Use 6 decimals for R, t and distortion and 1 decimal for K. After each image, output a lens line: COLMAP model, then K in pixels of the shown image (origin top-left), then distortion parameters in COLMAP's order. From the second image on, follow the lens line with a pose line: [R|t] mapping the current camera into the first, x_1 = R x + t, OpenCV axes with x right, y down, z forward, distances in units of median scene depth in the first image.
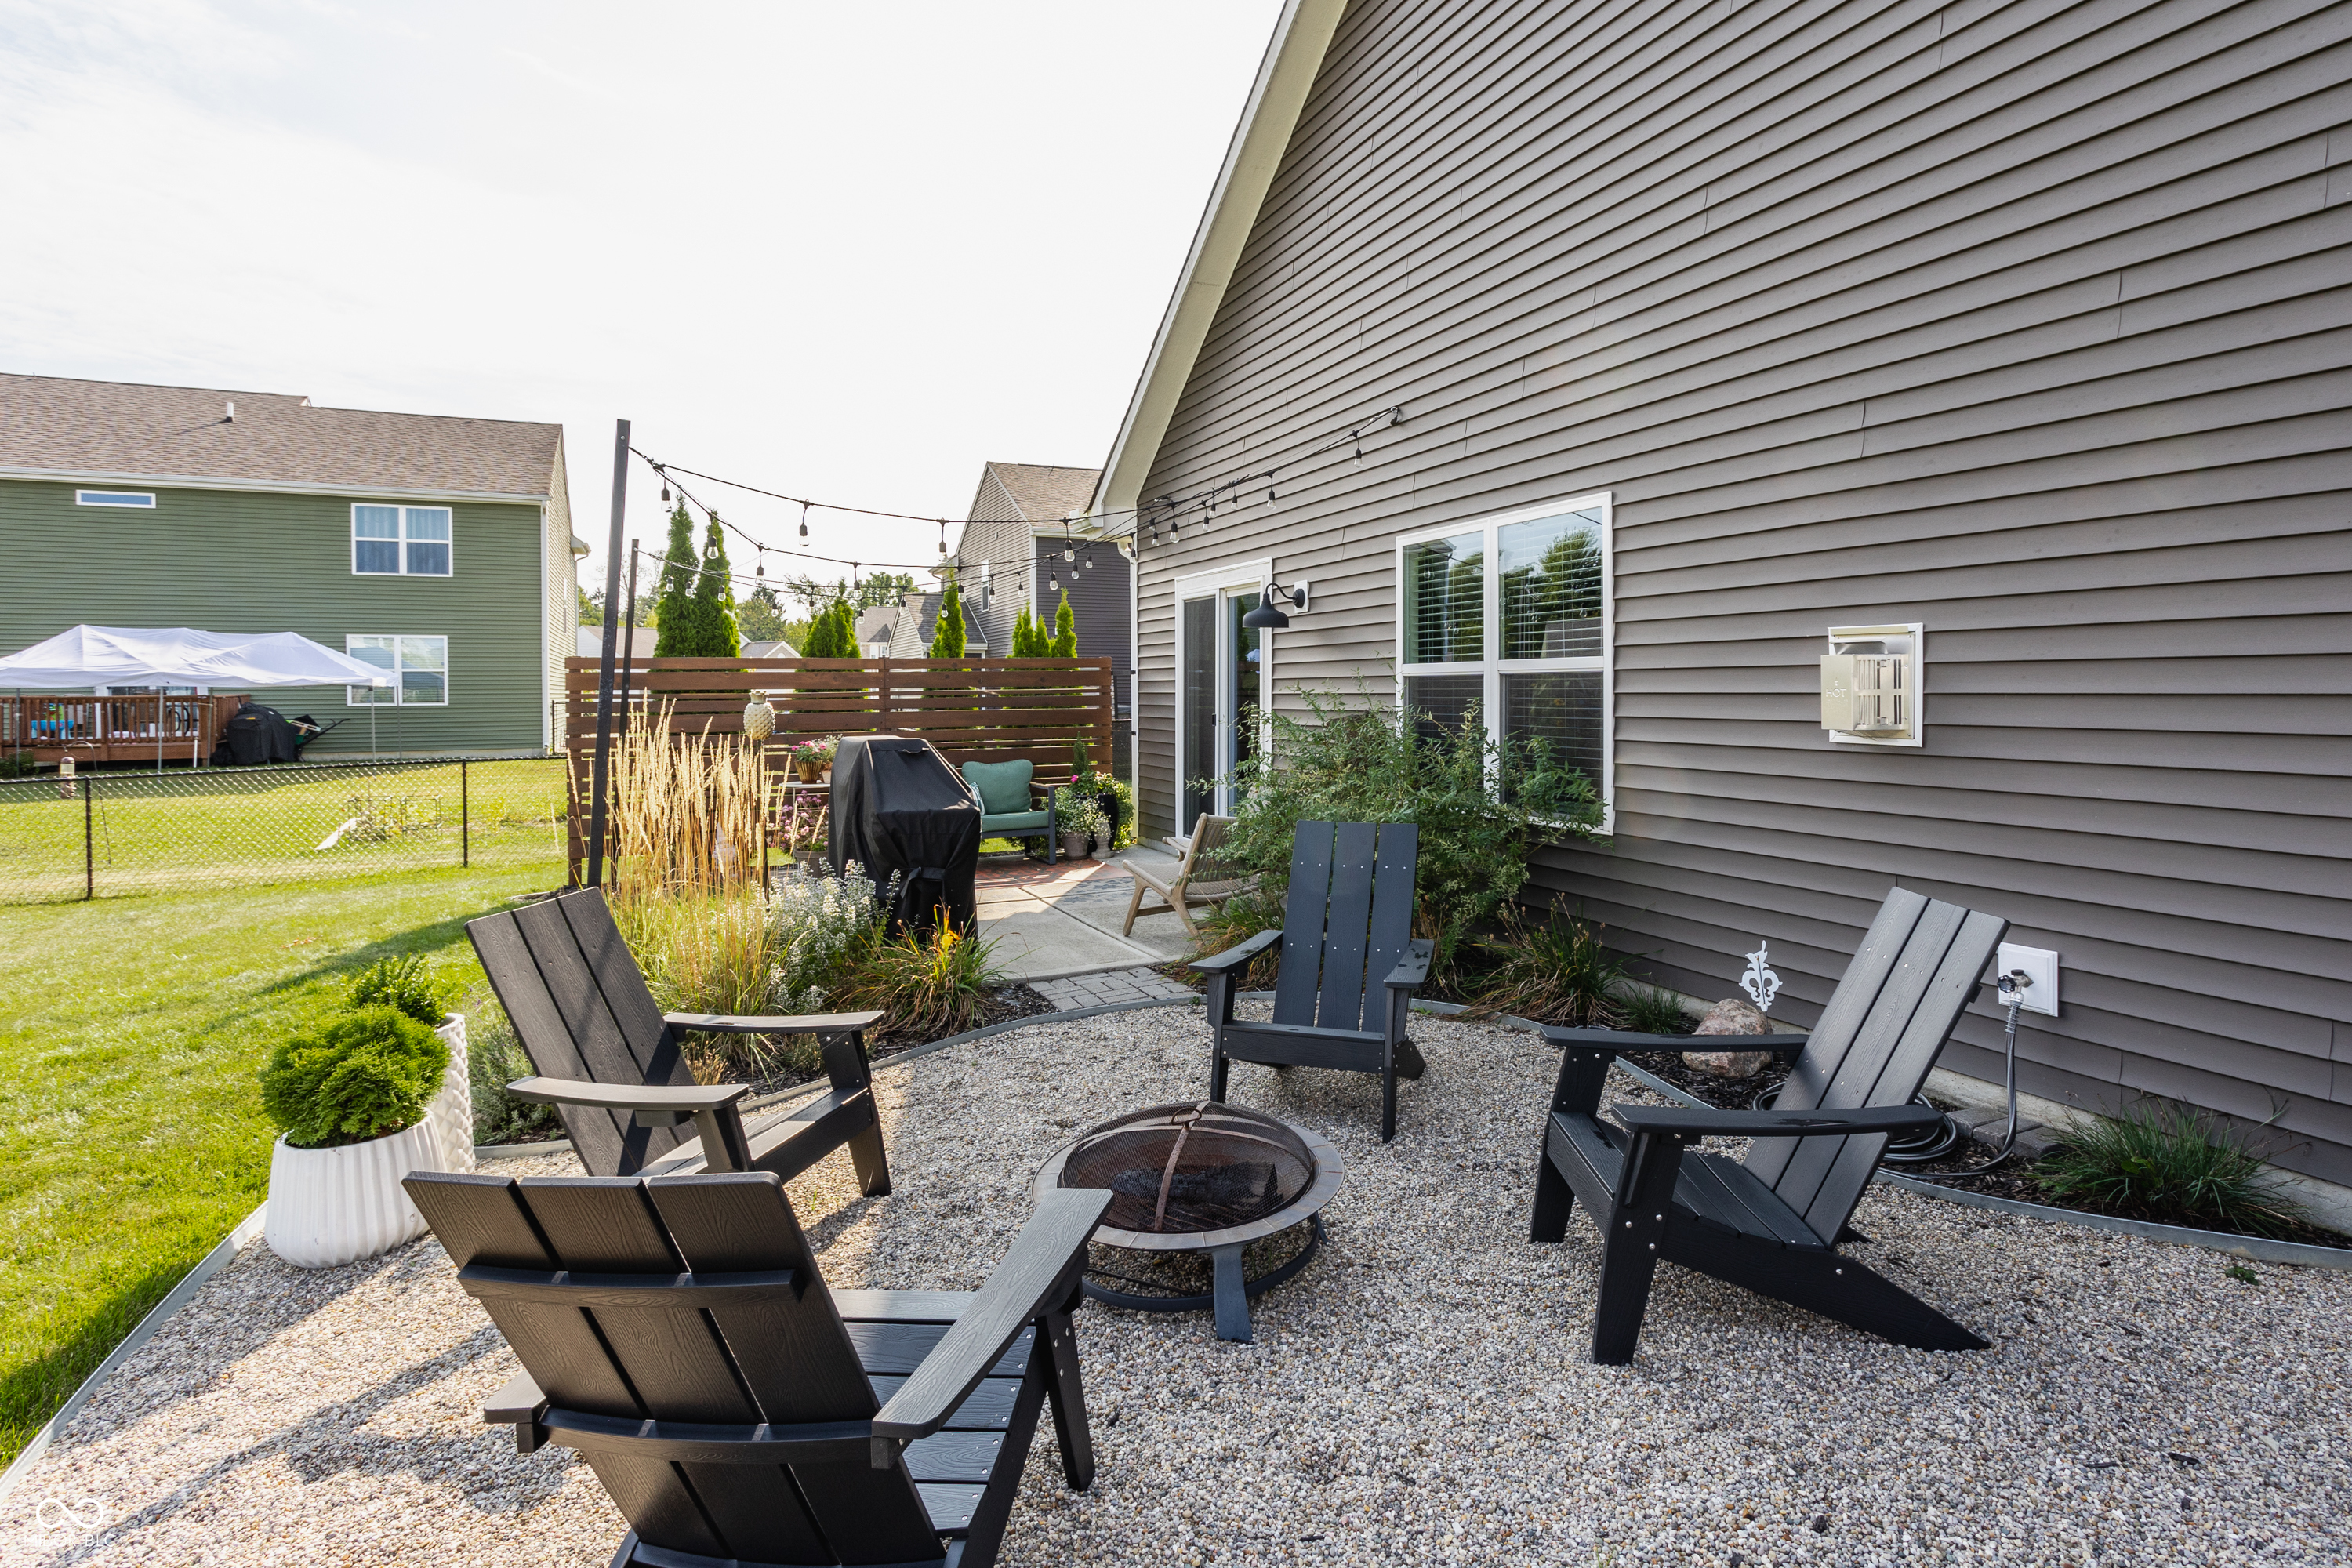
lens RADIAL K [[1234.4, 0, 1144.2], [0, 1234.4, 690.3], [0, 0, 1]] dist [0.002427, 0.000596]
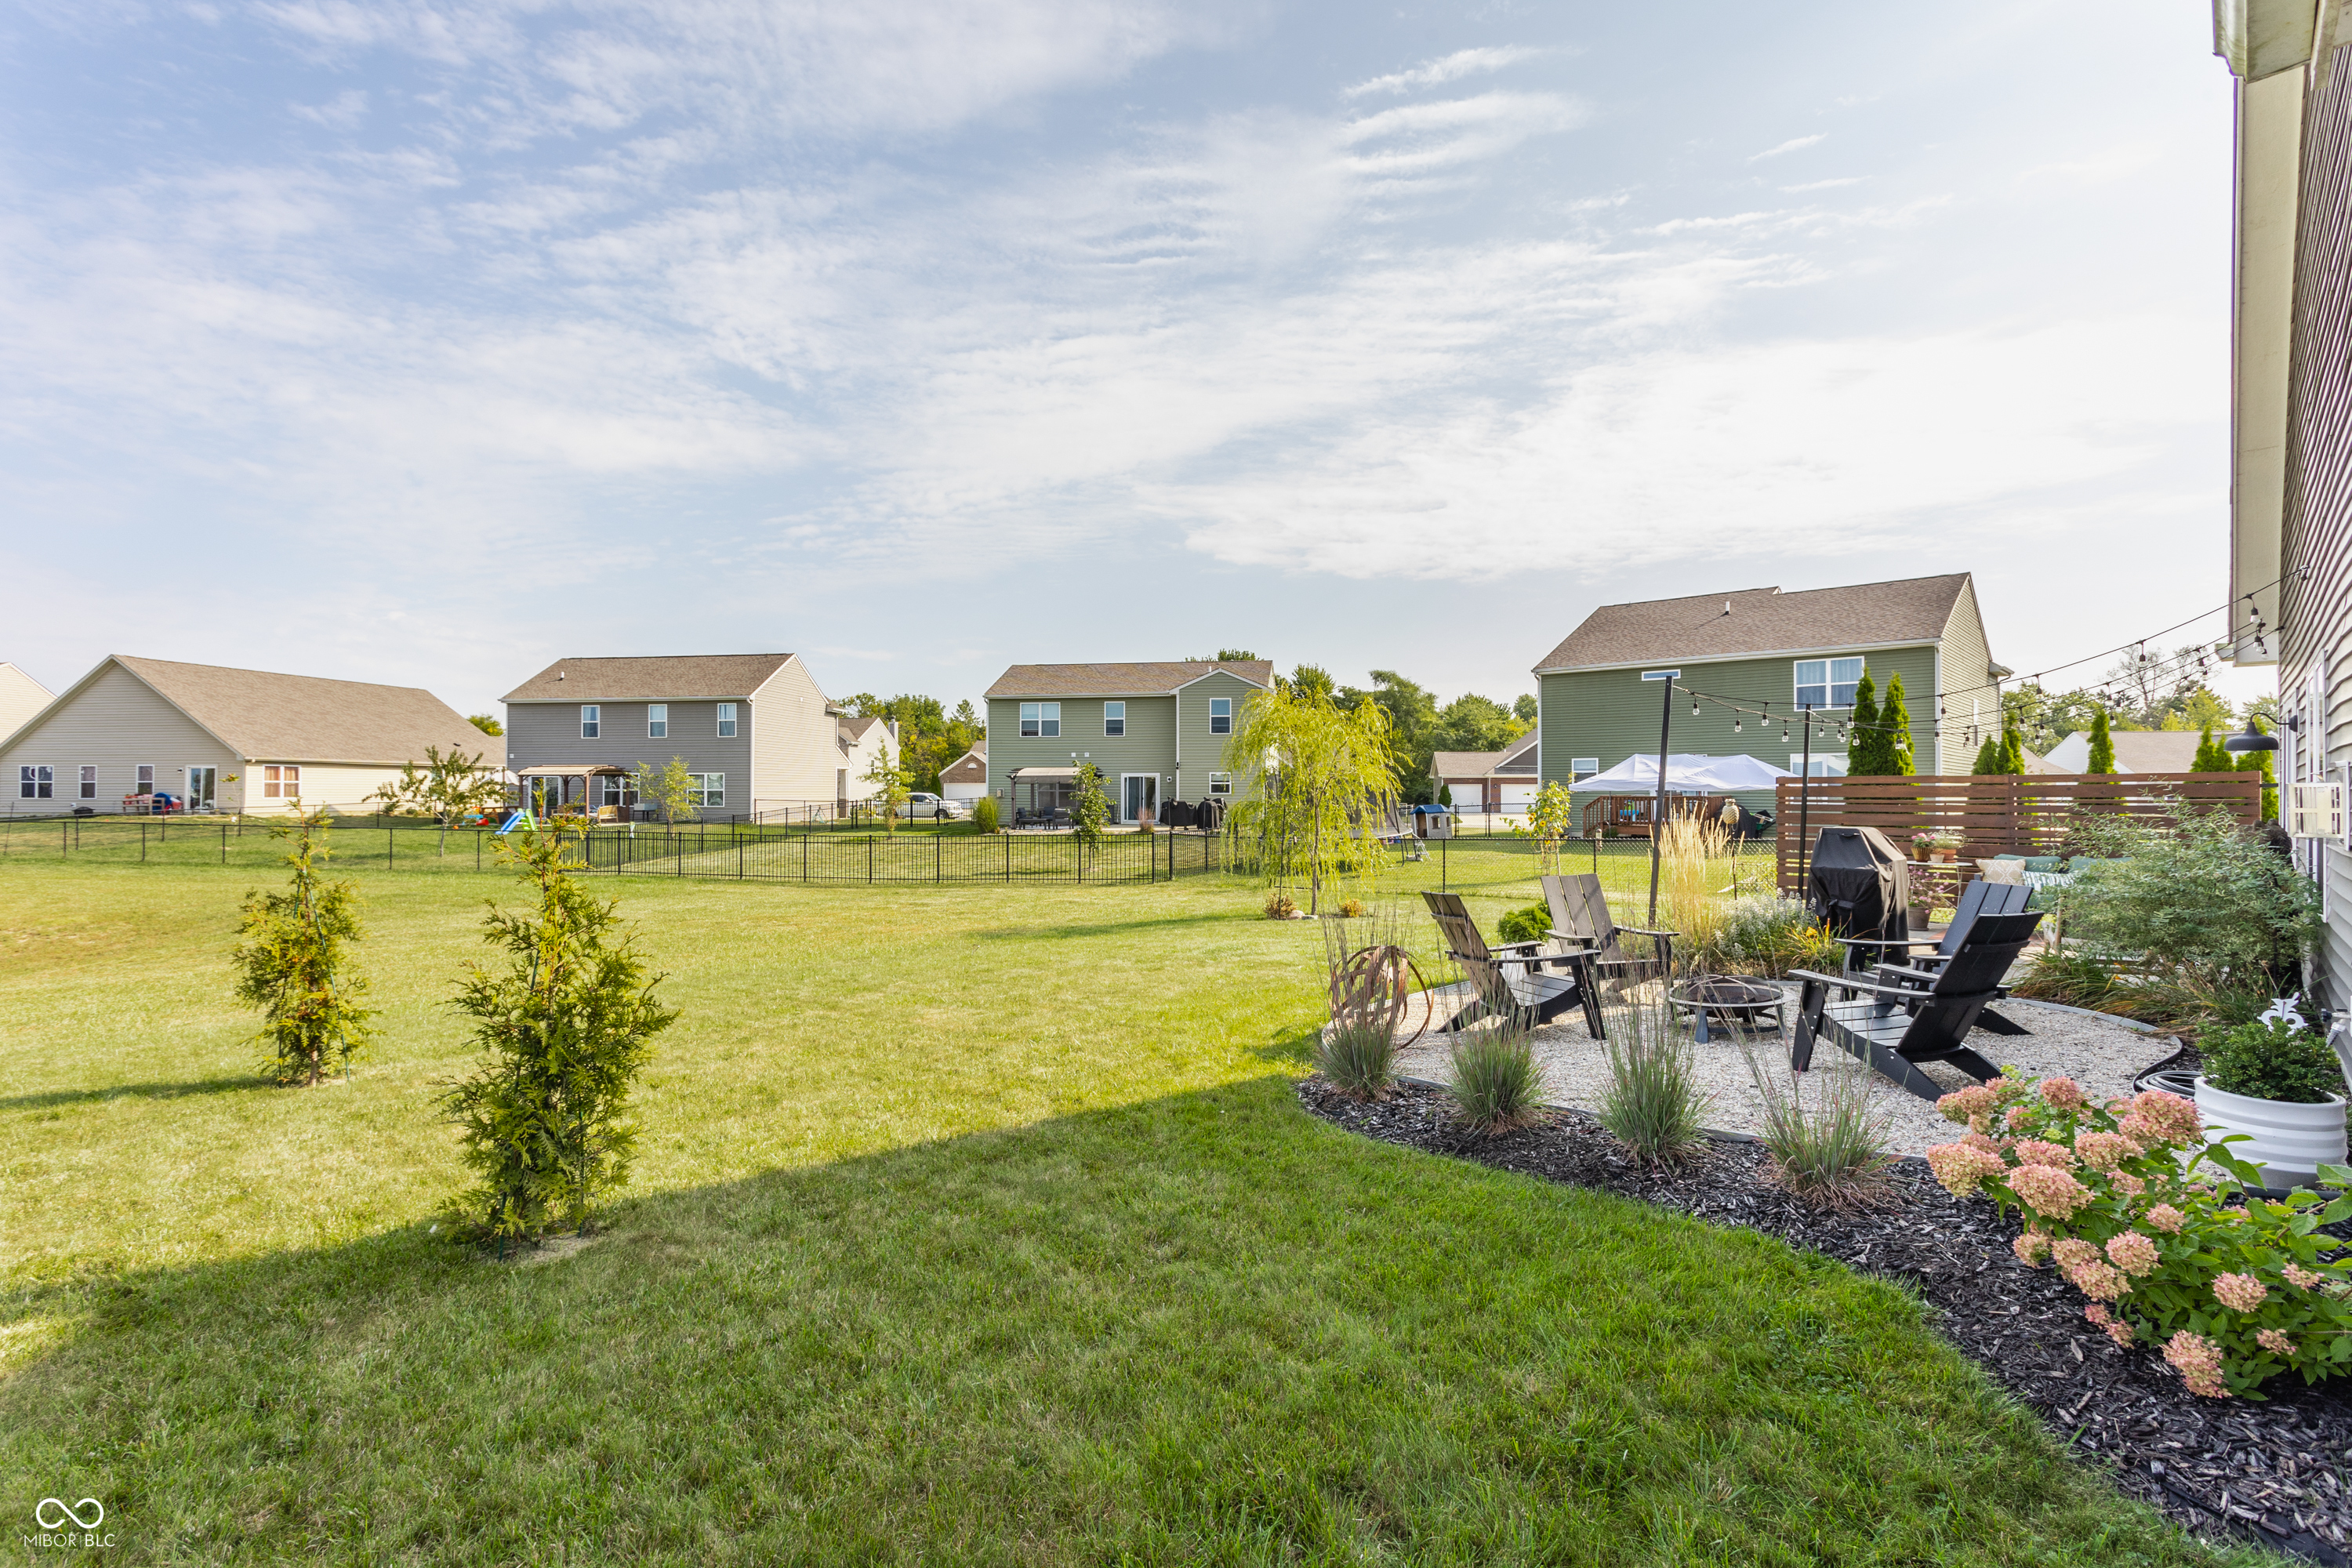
lens RADIAL K [[1234.4, 0, 1175.6], [0, 1234.4, 785.8], [0, 0, 1]] dist [0.002427, 0.000596]
pose [[0.389671, 0.001588, -0.920953, 0.412052], [-0.003335, 0.999994, 0.000313, -0.007231], [0.920948, 0.002949, 0.389674, -0.217723]]
